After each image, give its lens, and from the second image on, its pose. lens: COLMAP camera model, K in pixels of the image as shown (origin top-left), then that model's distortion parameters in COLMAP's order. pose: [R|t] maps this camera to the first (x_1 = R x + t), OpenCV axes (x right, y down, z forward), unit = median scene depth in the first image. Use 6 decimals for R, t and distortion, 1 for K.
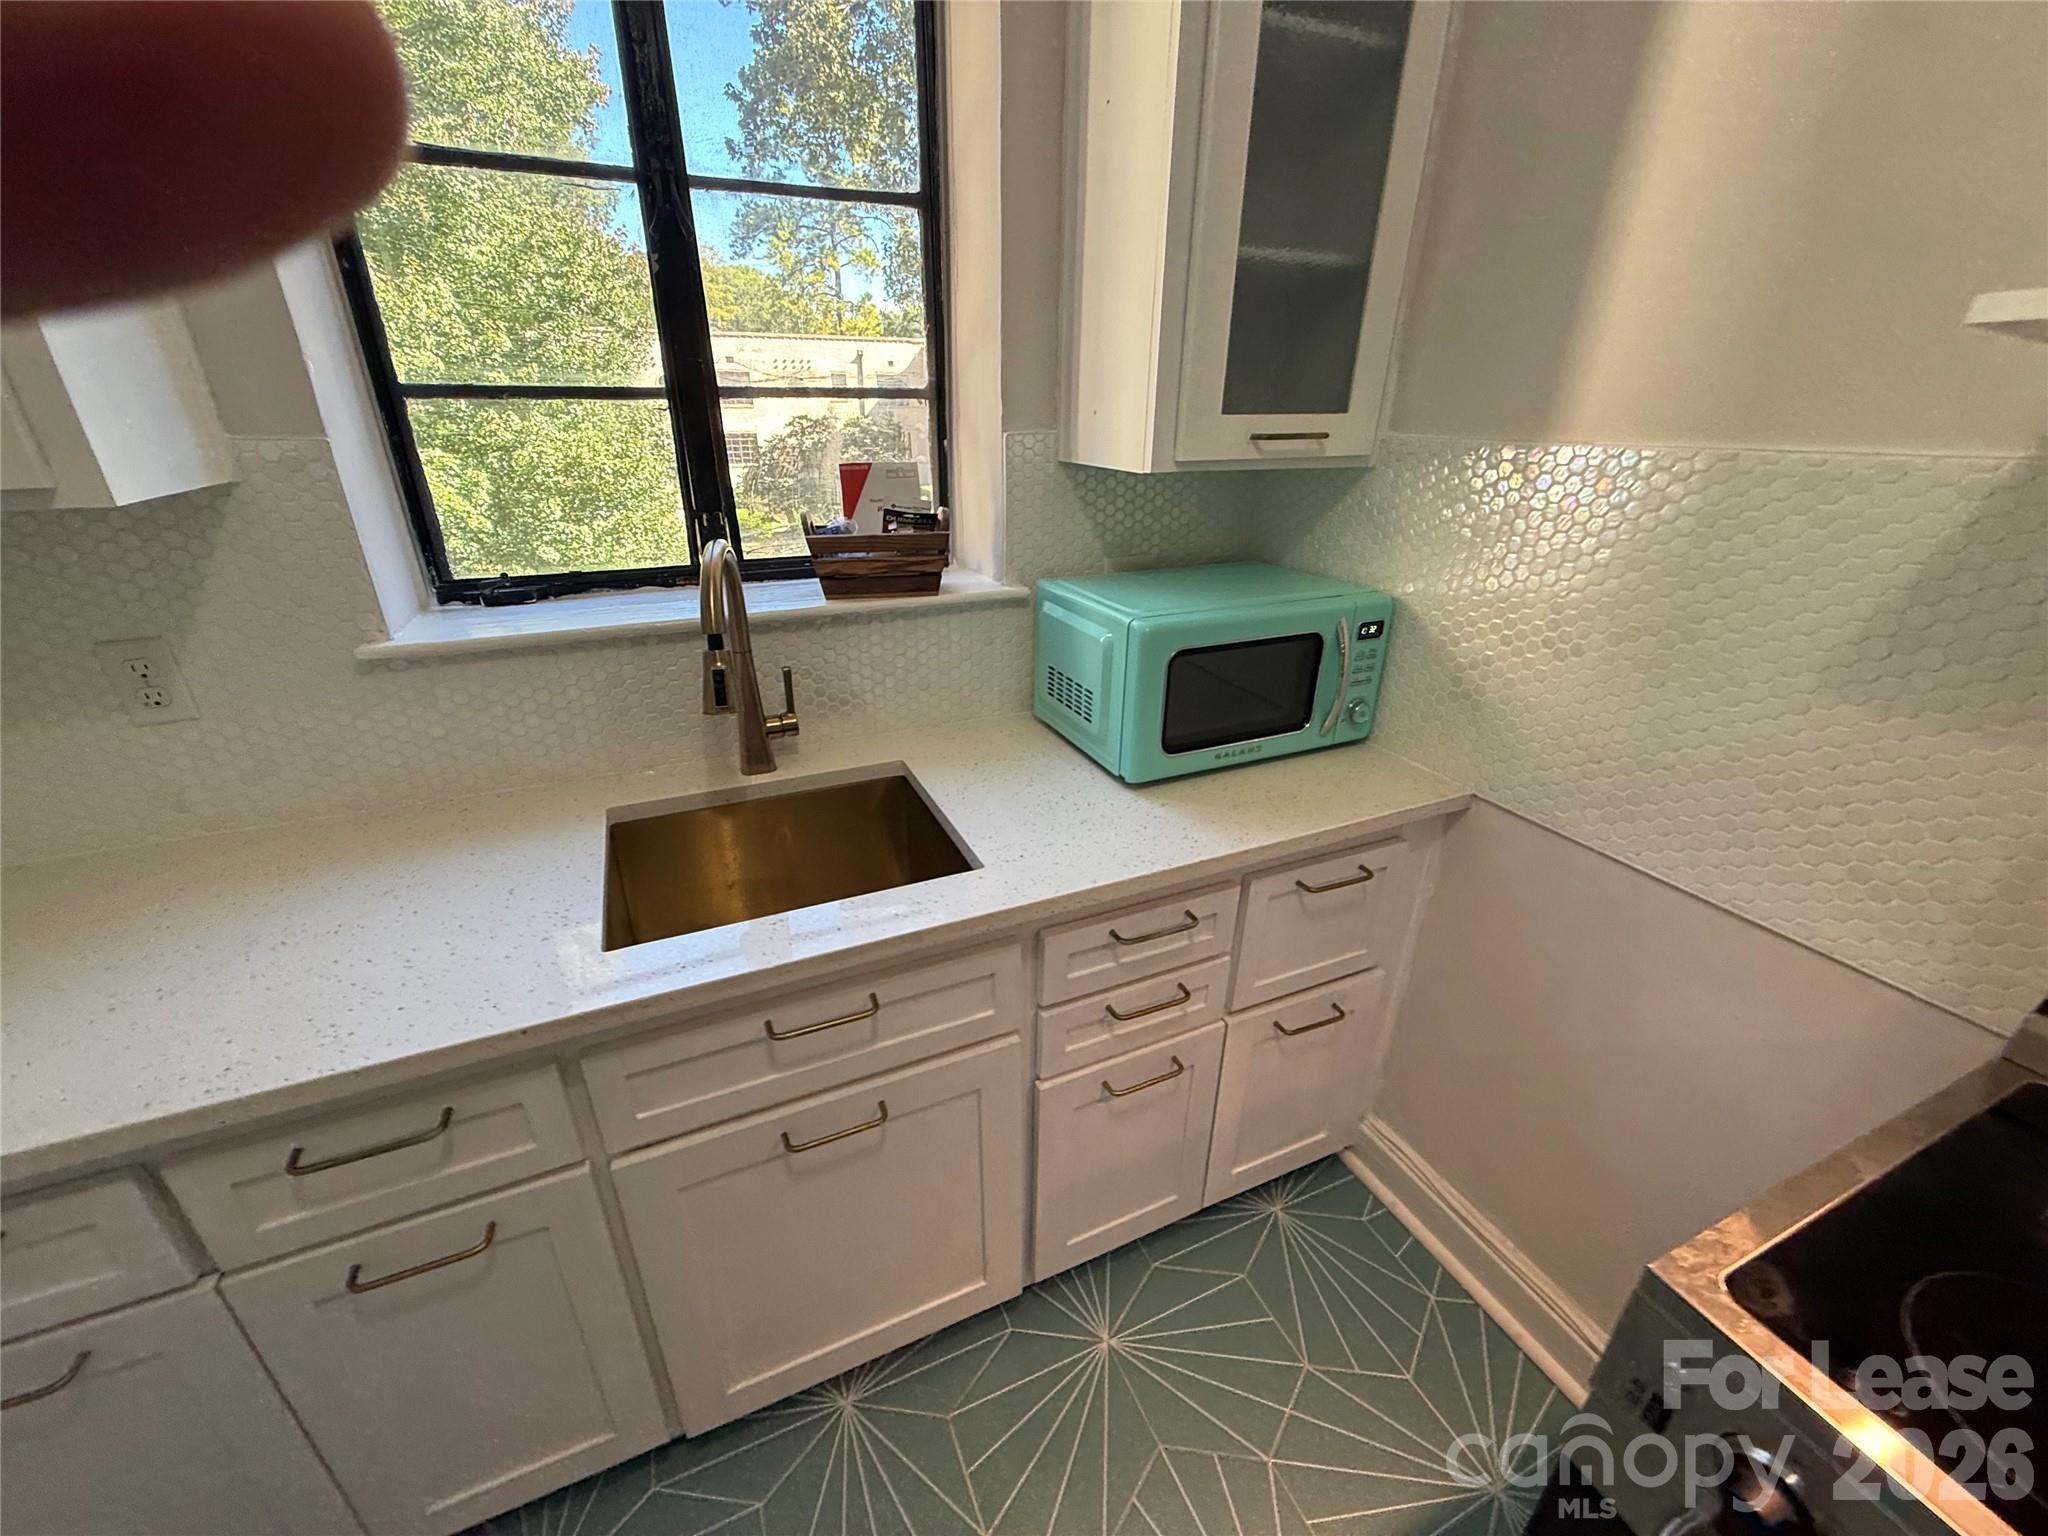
lens RADIAL K [[819.1, 0, 1013.2], [0, 819.1, 768.7], [0, 0, 1]] dist [-0.000366, -0.000062]
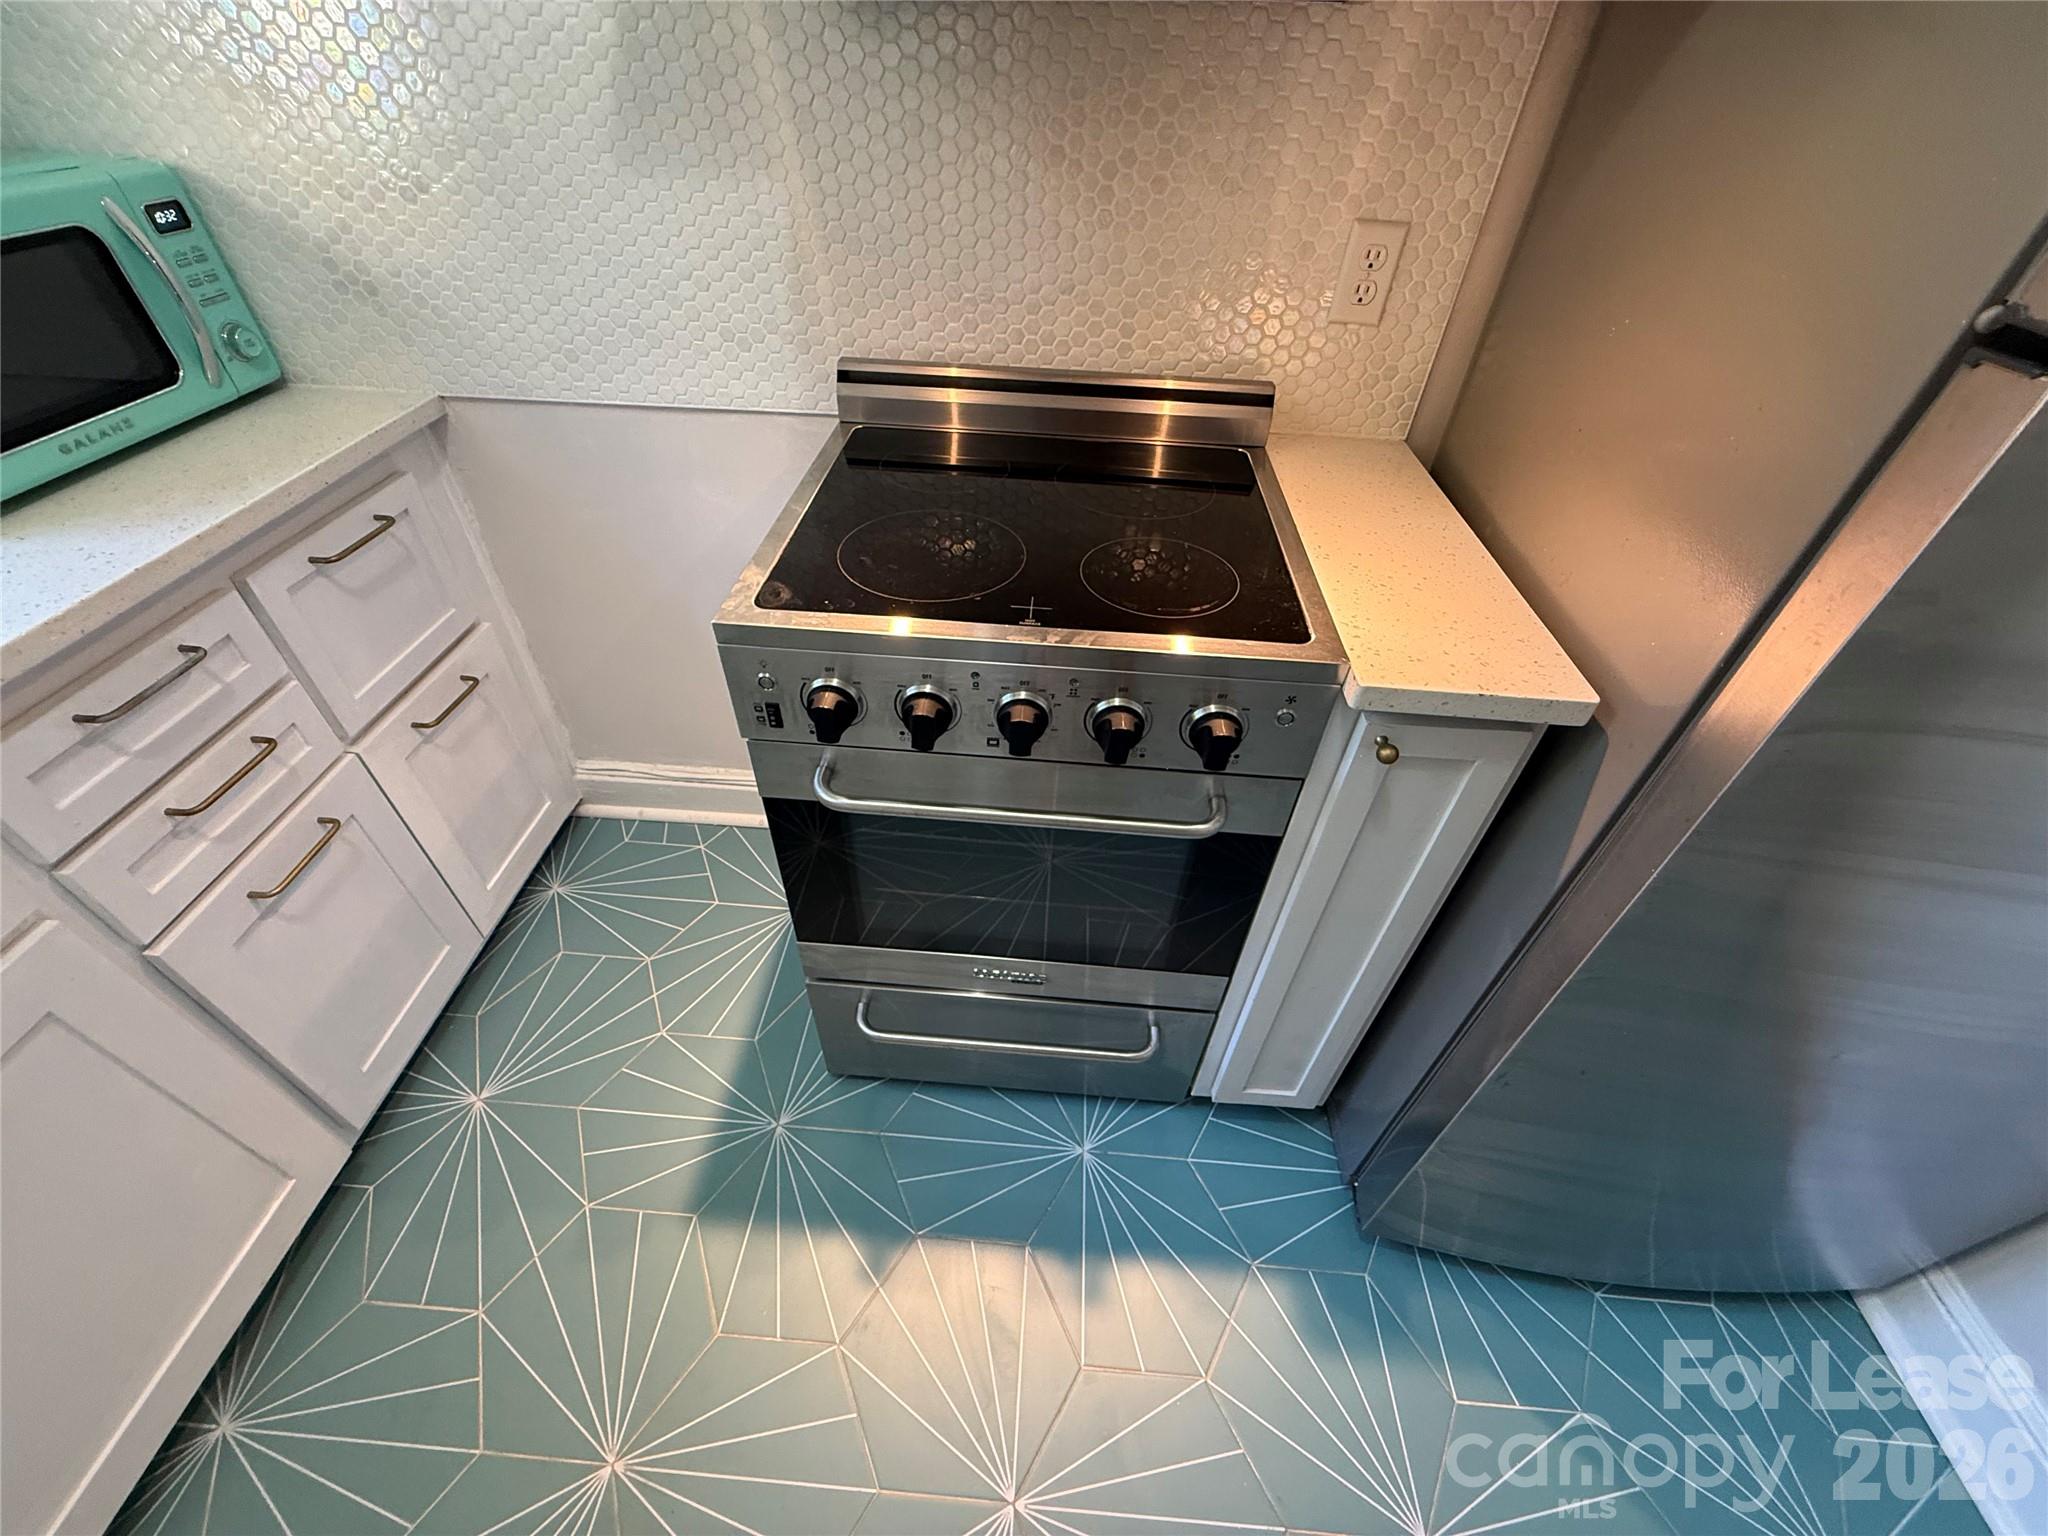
lens RADIAL K [[819.1, 0, 1023.6], [0, 819.1, 767.8], [0, 0, 1]] dist [-0.000366, -0.000062]
pose [[0.452449, -0.591471, 0.667422, -0.006222], [0.335464, 0.806319, 0.487149, 0.137587], [-0.826289, 0.003486, 0.563235, -0.065679]]
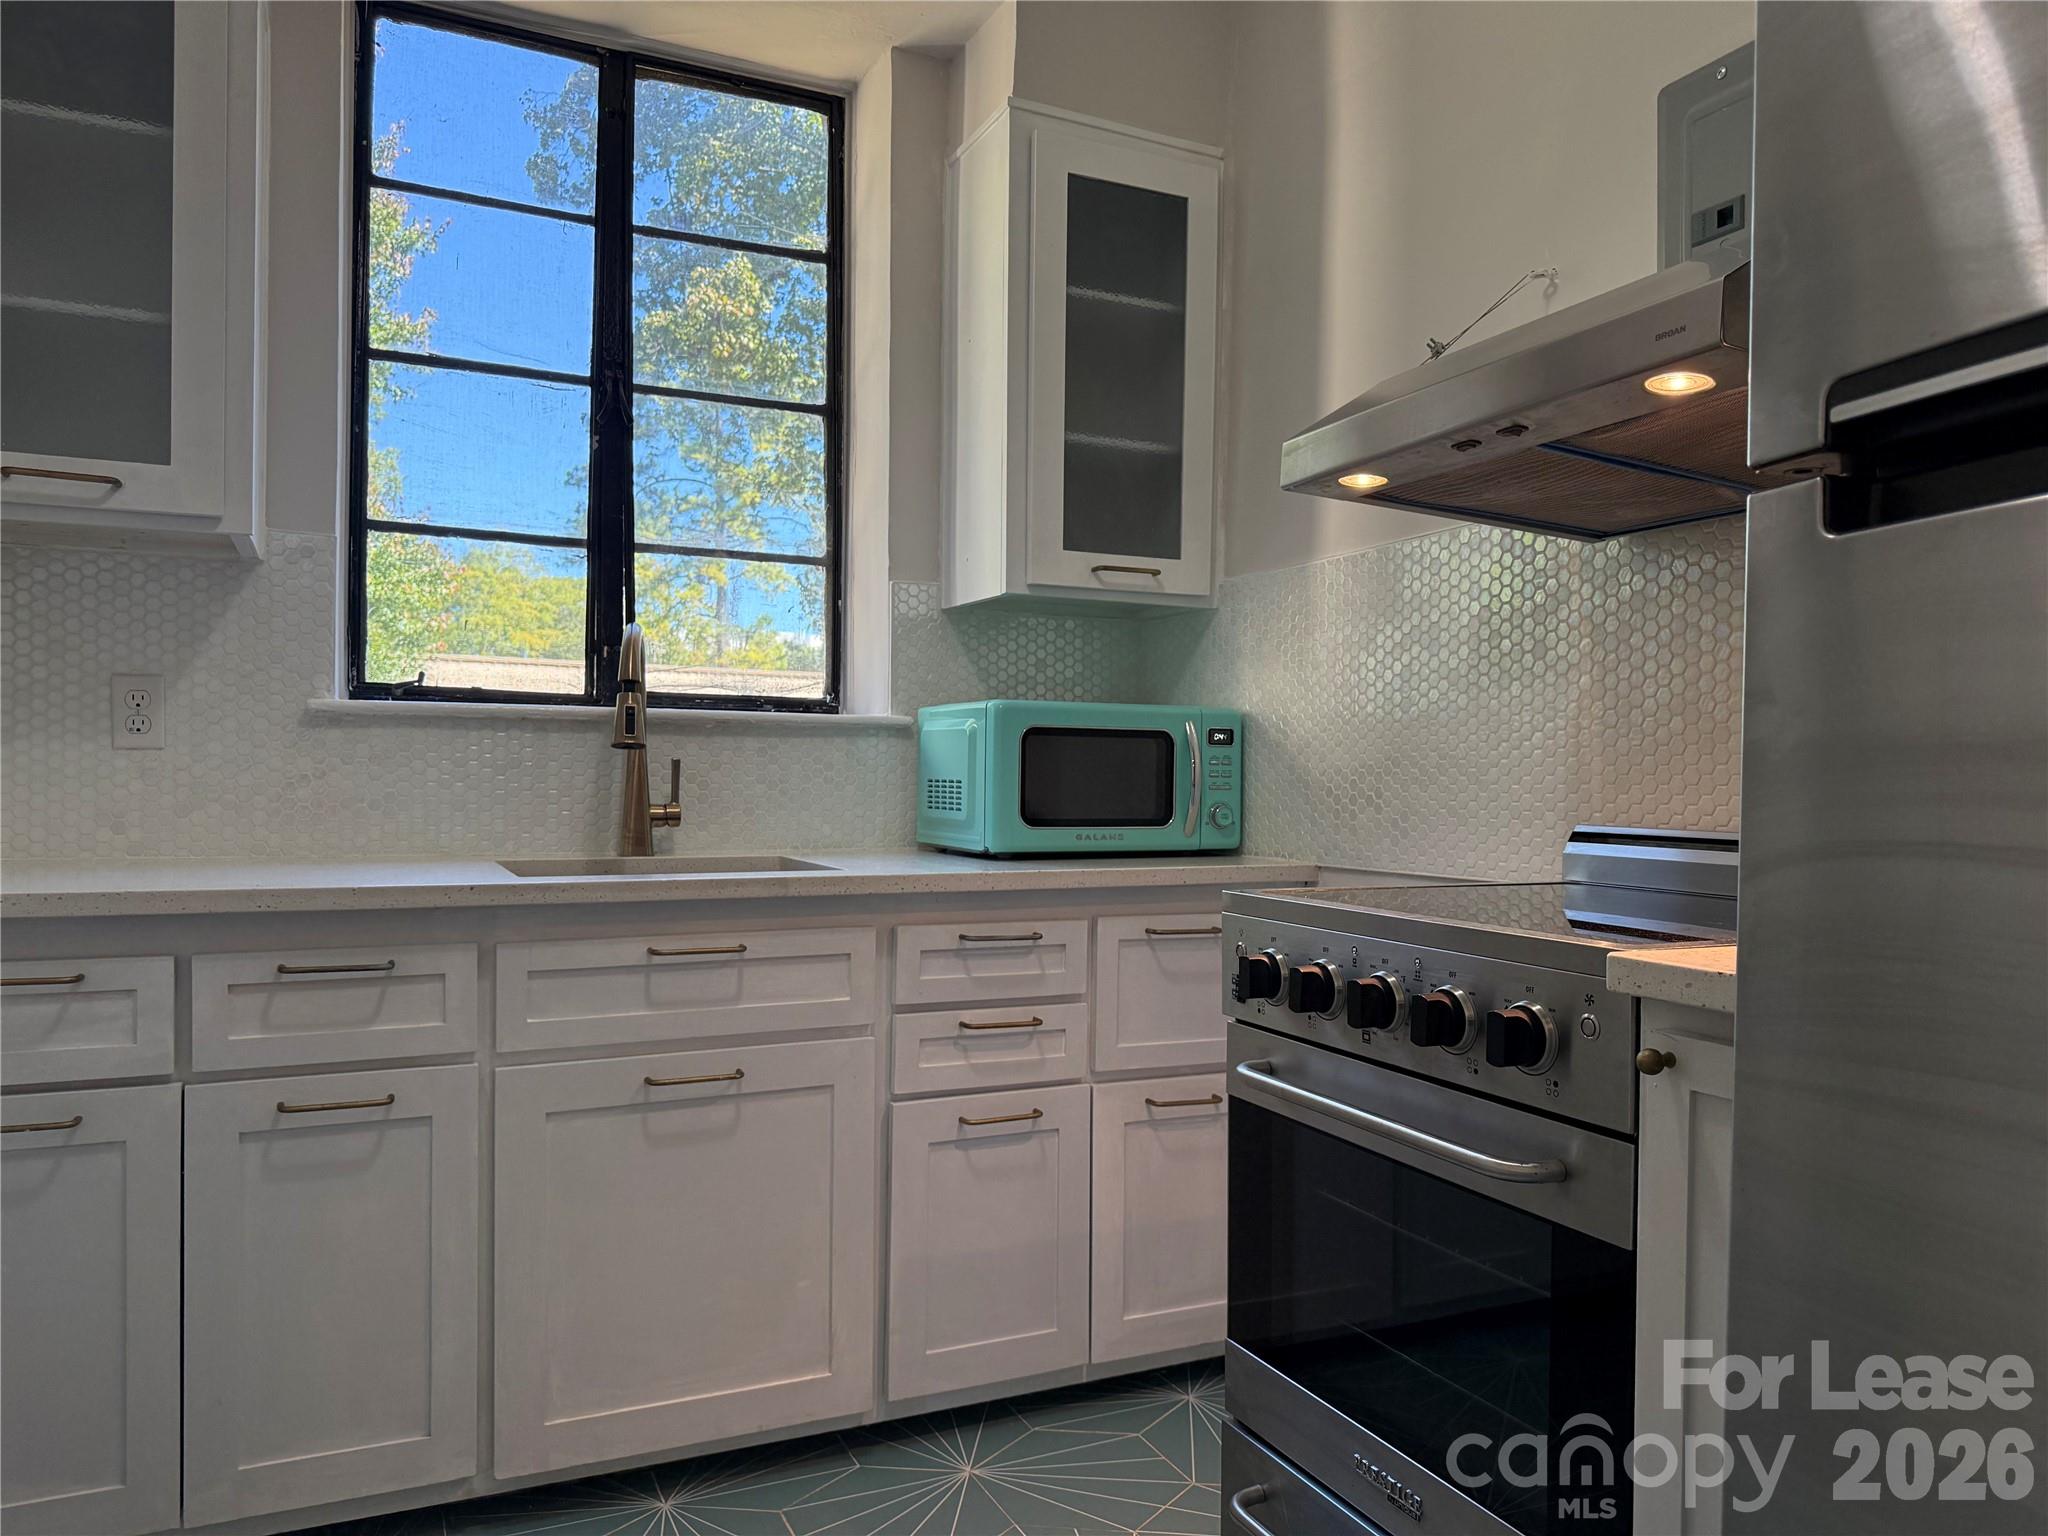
lens RADIAL K [[1434.0, 0, 1033.1], [0, 1434.0, 772.5], [0, 0, 1]] dist [0.032828, -0.015271]
pose [[0.999457, 0.008312, 0.031896, 0.130685], [0.005537, 0.911600, -0.411041, 0.670845], [-0.032493, 0.410994, 0.911059, -0.722999]]
